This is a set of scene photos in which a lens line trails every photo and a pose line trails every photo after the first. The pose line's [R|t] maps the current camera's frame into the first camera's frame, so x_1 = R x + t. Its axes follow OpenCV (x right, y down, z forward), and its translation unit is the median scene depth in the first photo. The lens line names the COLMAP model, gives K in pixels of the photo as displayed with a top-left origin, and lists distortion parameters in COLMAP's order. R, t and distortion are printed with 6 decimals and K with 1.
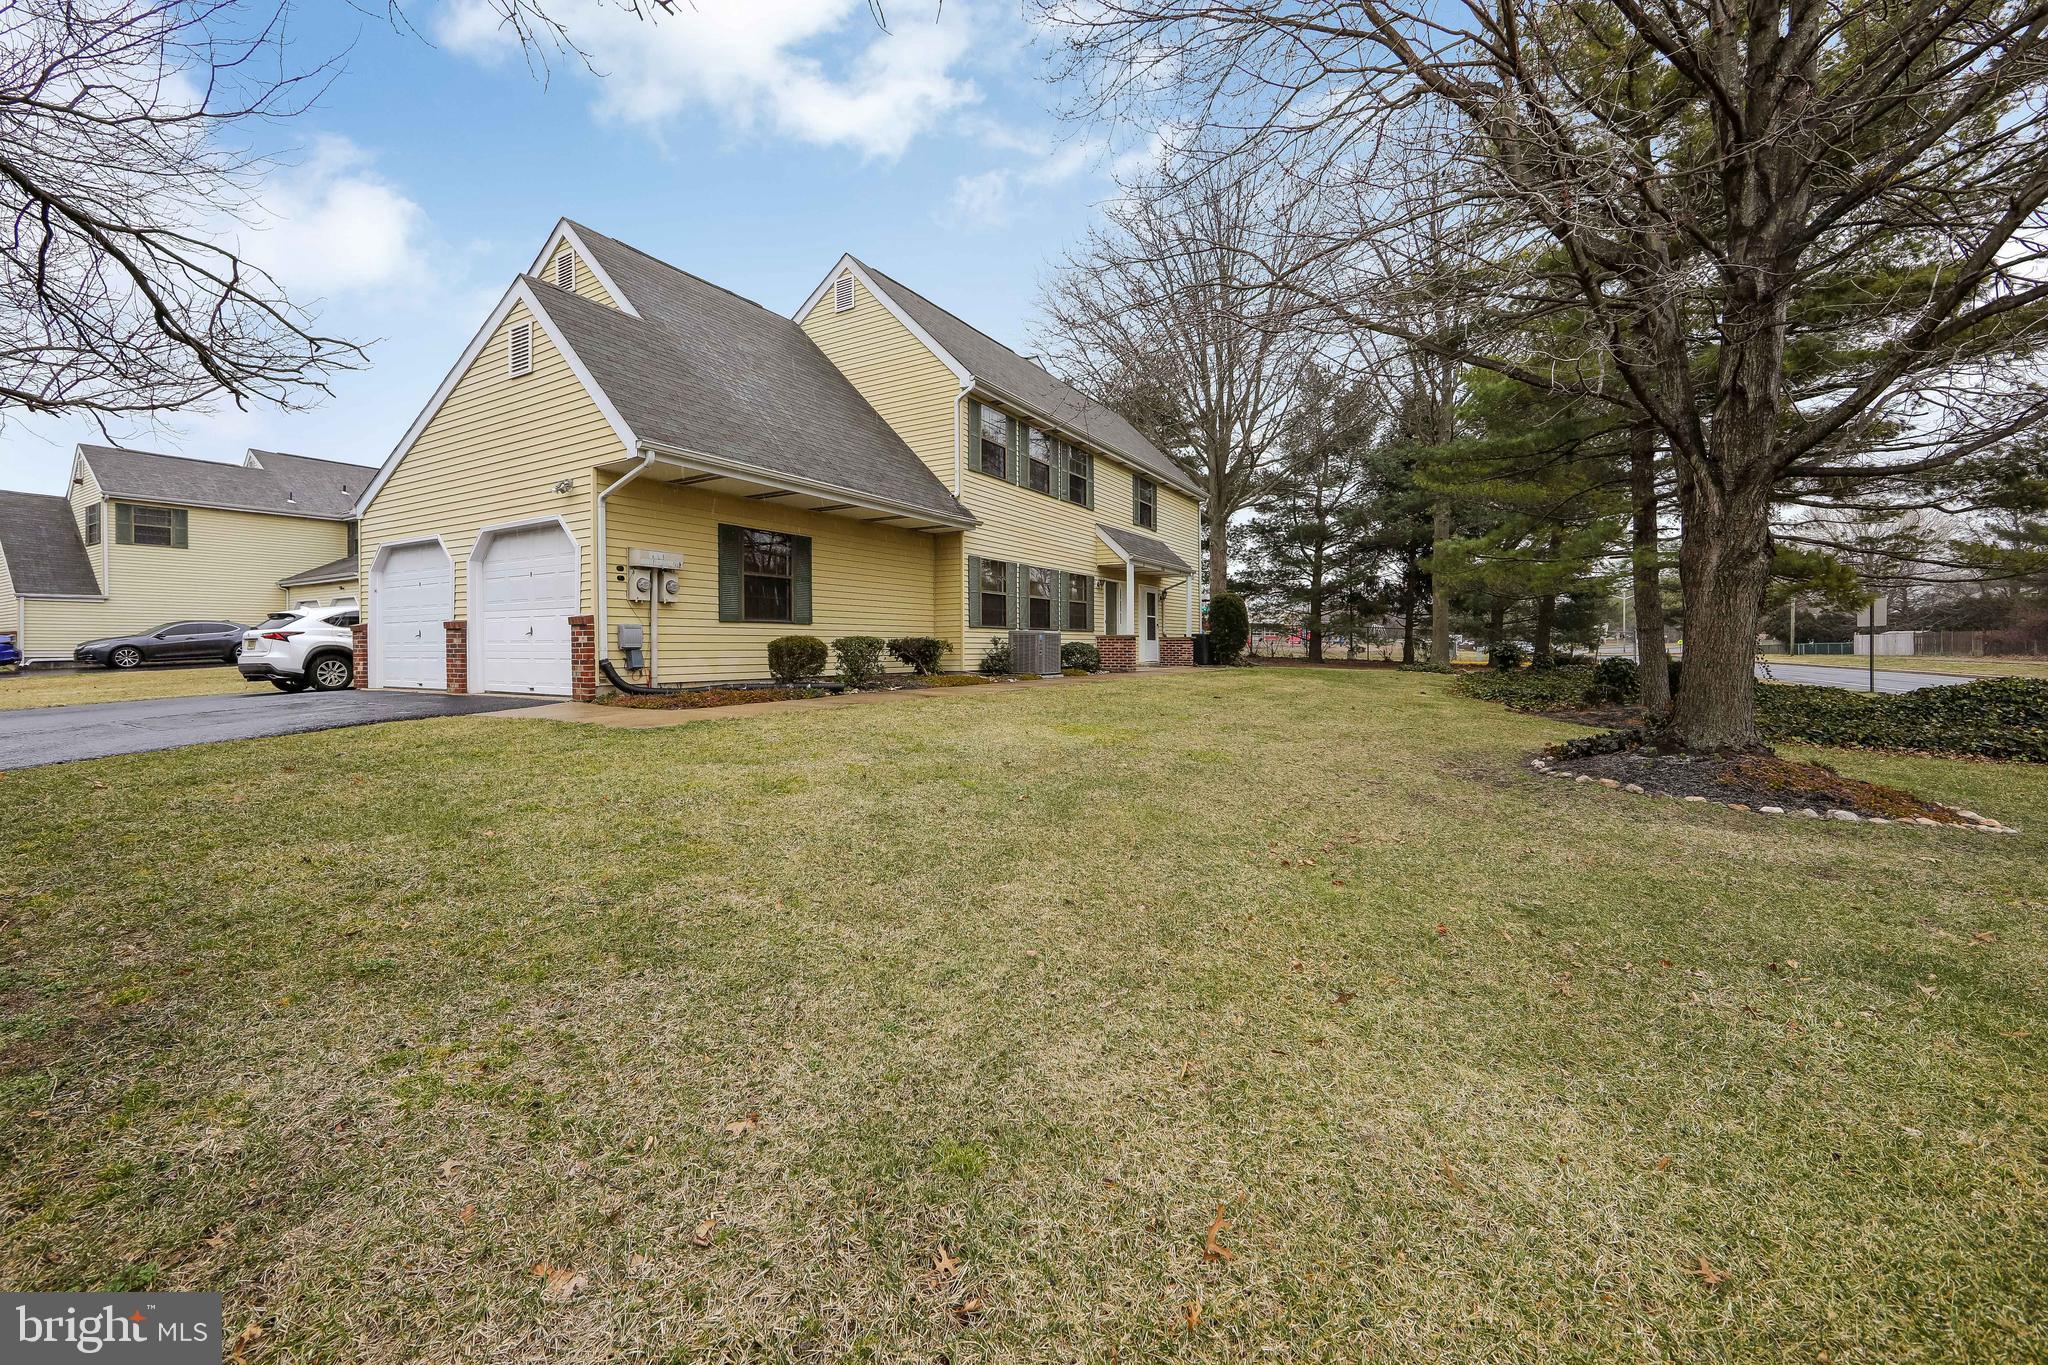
lens RADIAL K [[821.1, 0, 999.8], [0, 821.1, 651.5], [0, 0, 1]] dist [-0.010769, 0.000438]
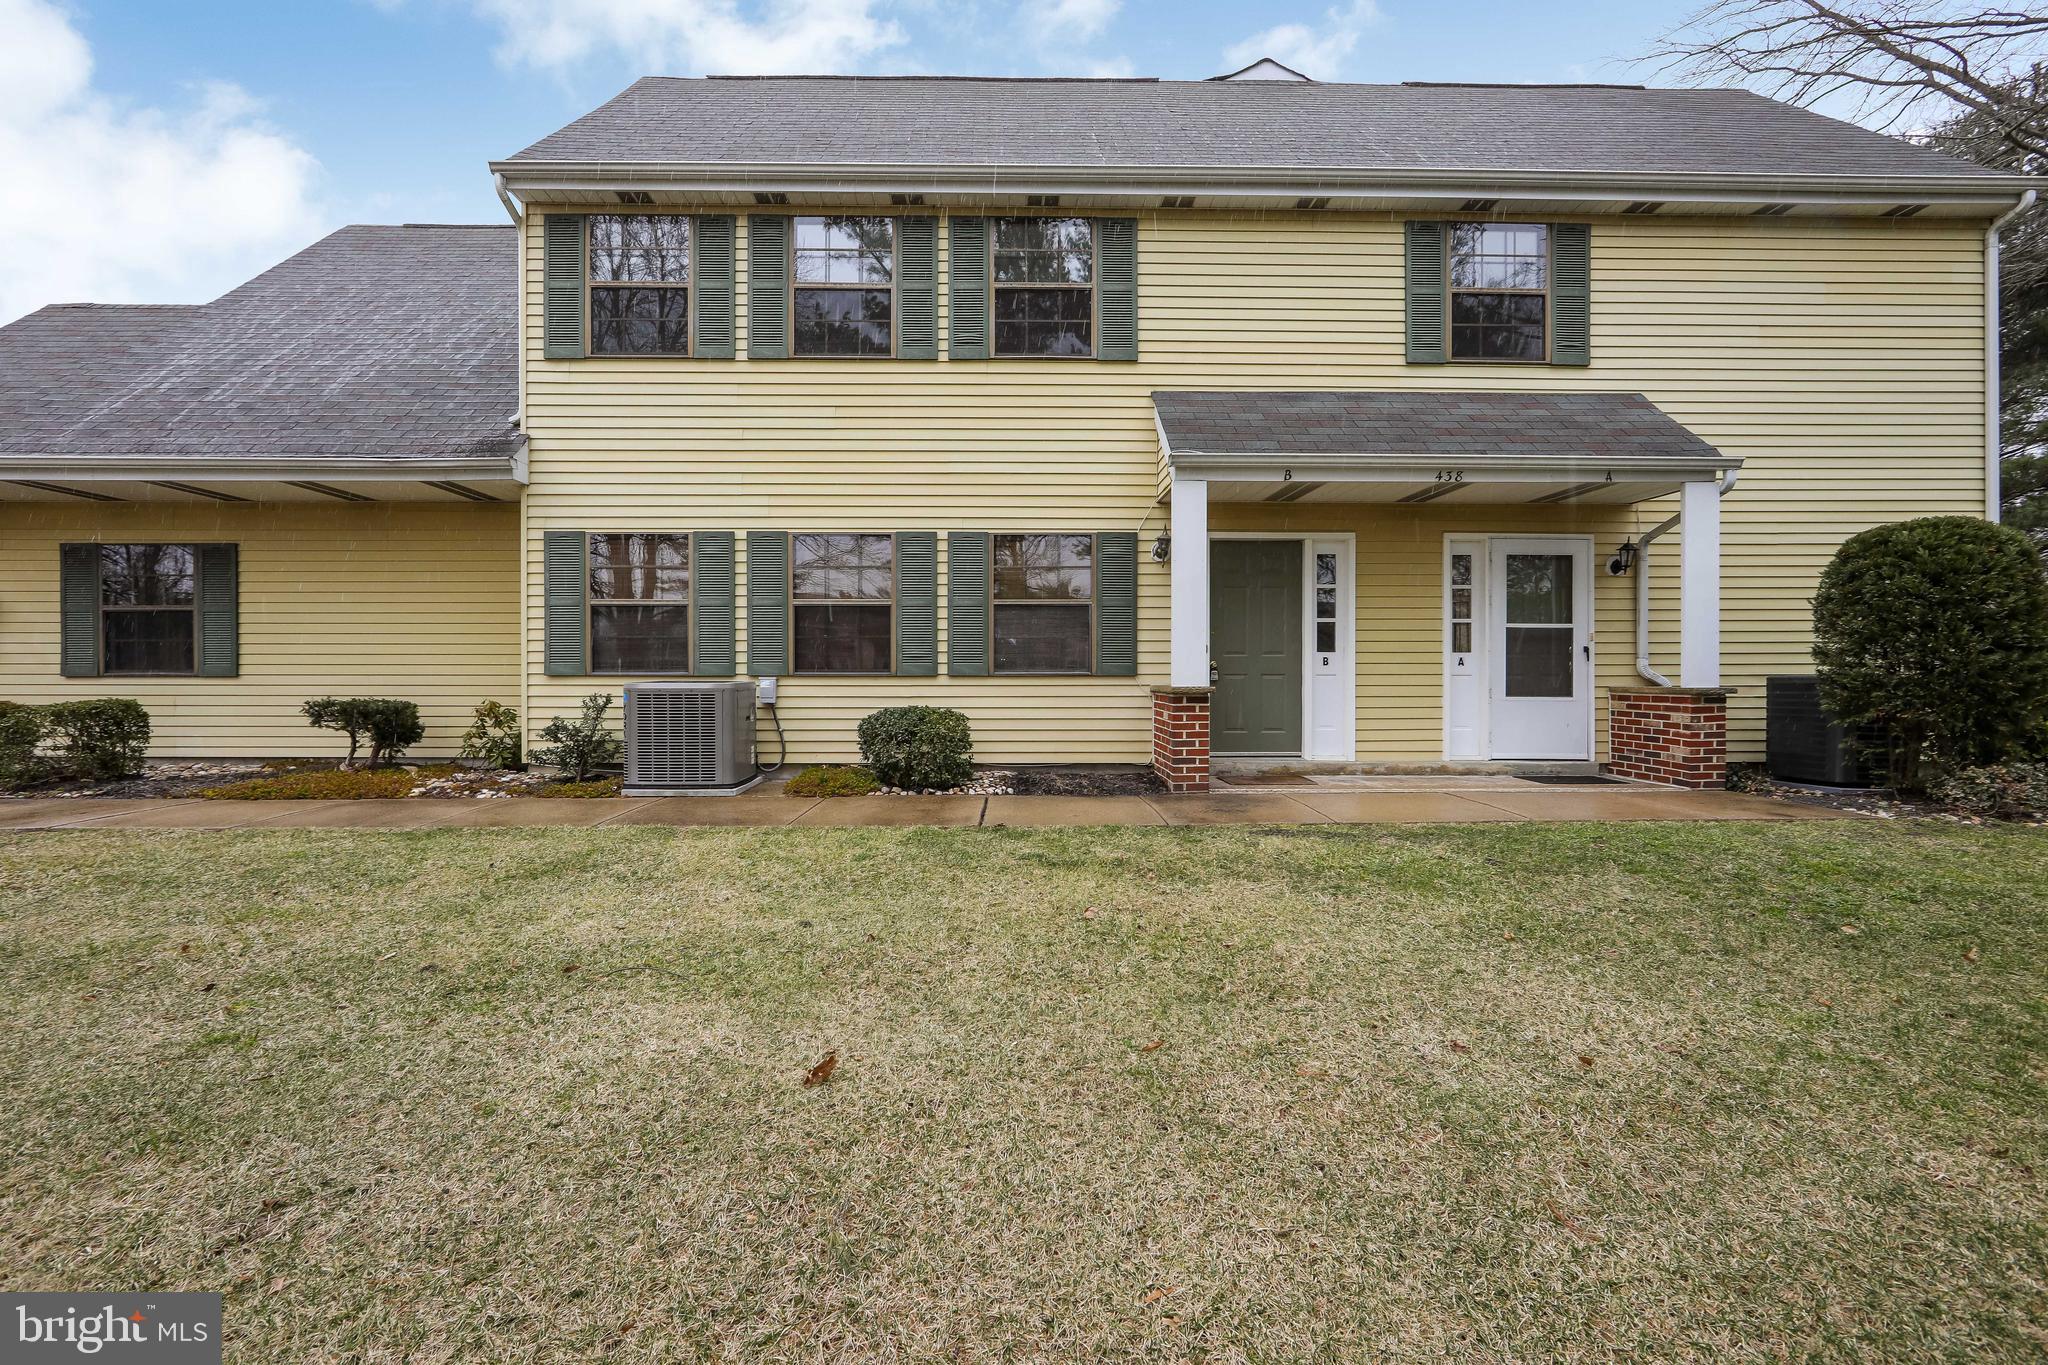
lens RADIAL K [[851.6, 0, 932.7], [0, 851.6, 691.0], [0, 0, 1]] dist [0.000569, 0.000226]
pose [[0.529621, -0.004932, -0.848220, 0.515938], [-0.006823, 0.999926, -0.010074, -0.016152], [0.848207, 0.011123, 0.529549, 0.911820]]
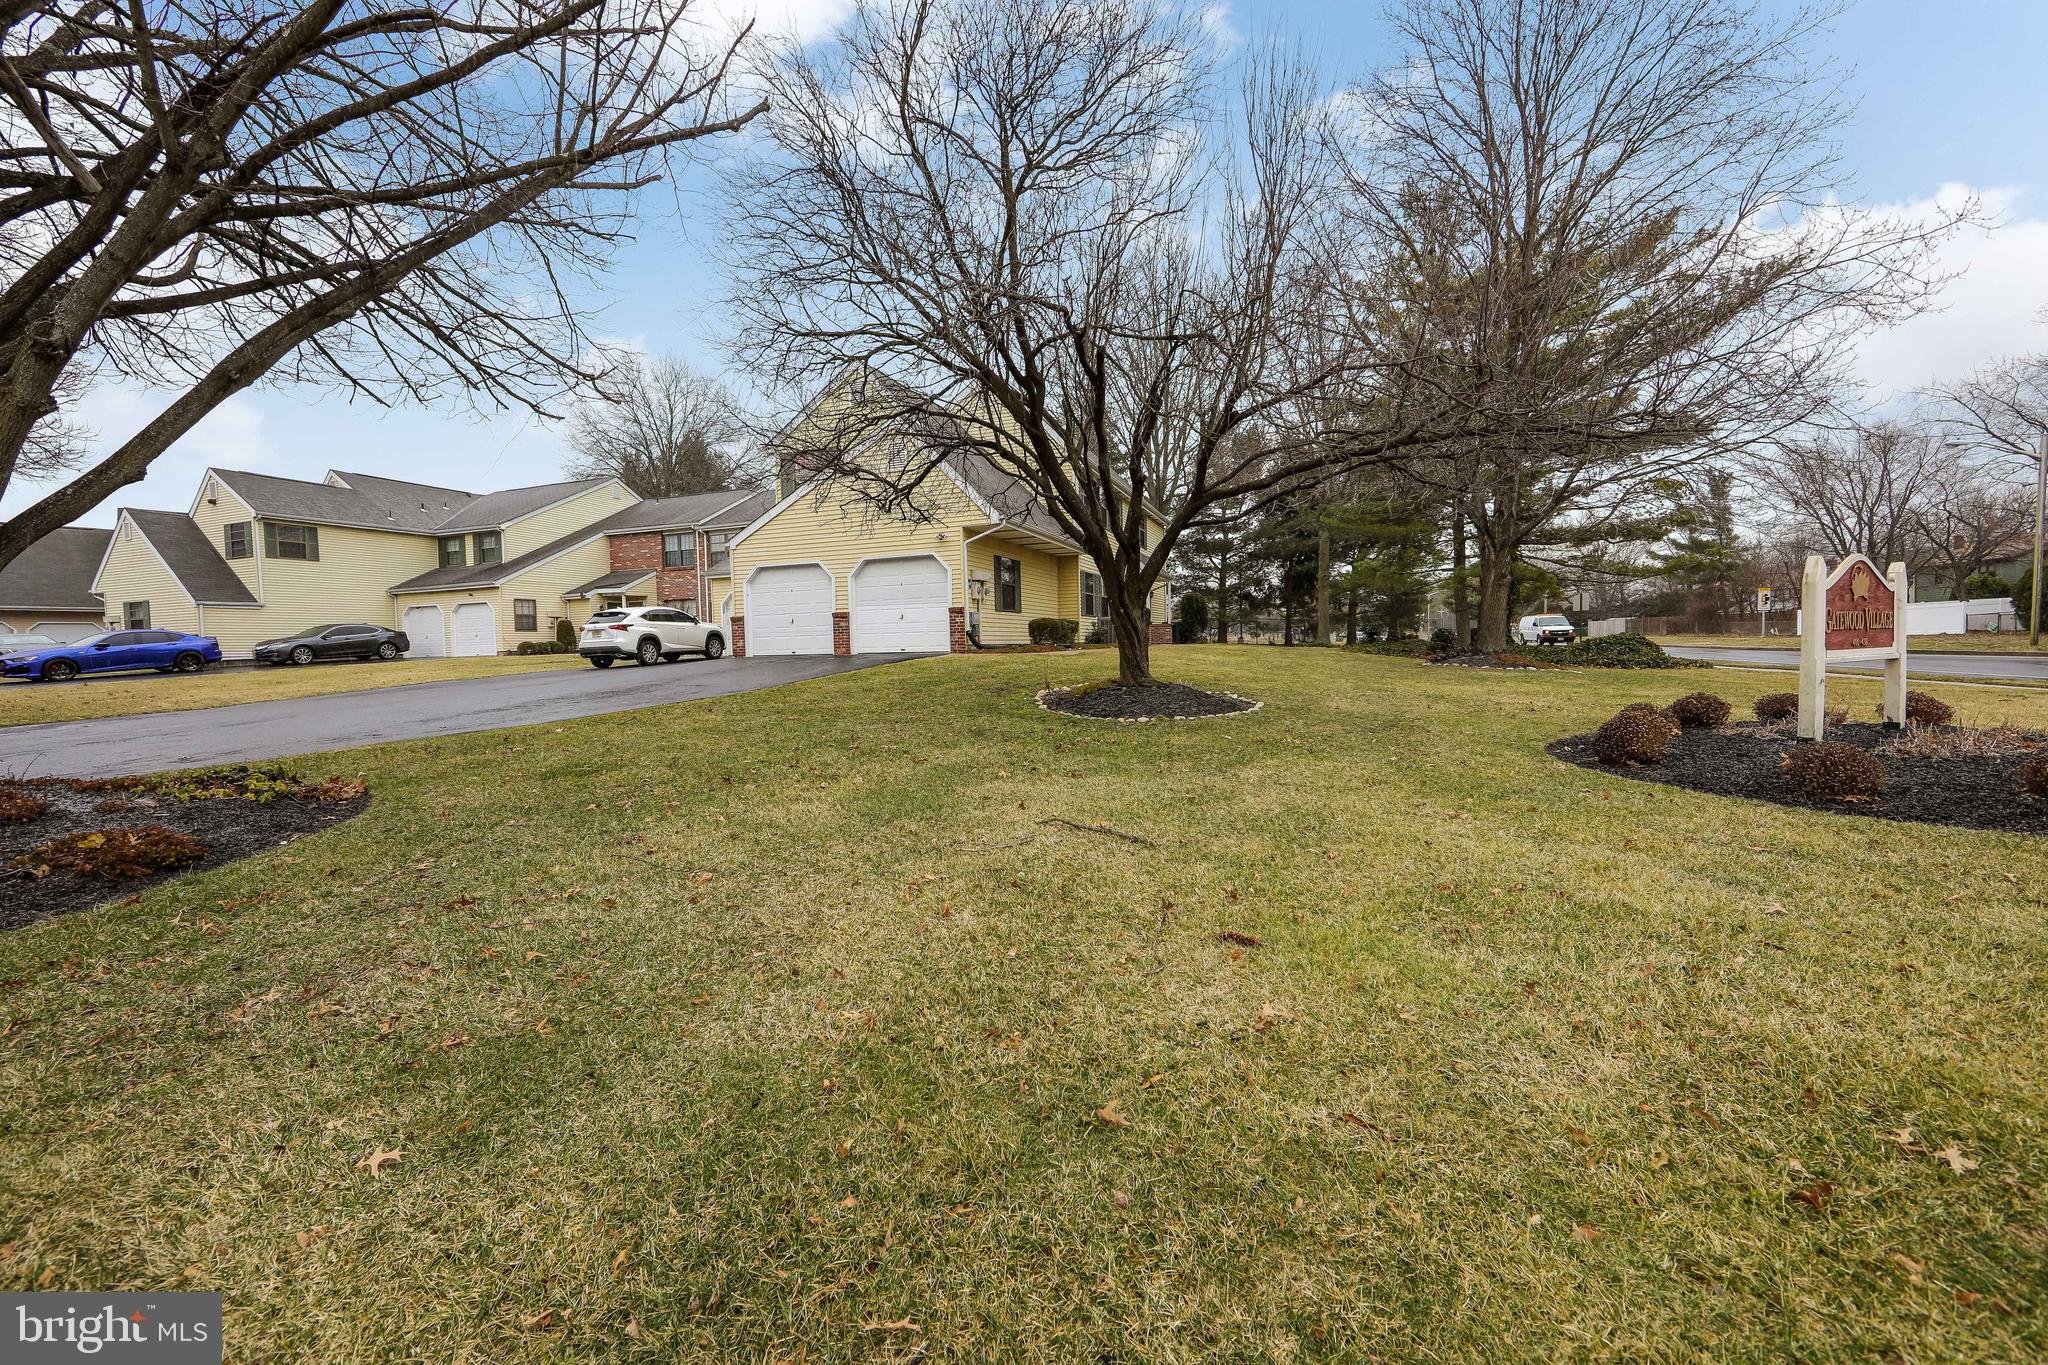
lens RADIAL K [[797.2, 0, 1000.8], [0, 797.2, 675.7], [0, 0, 1]] dist [-0.000723, -0.000033]
pose [[0.986656, -0.025411, 0.160822, -0.437388], [0.020729, 0.999313, 0.030730, 0.036828], [-0.161493, -0.026986, 0.986505, -0.508796]]
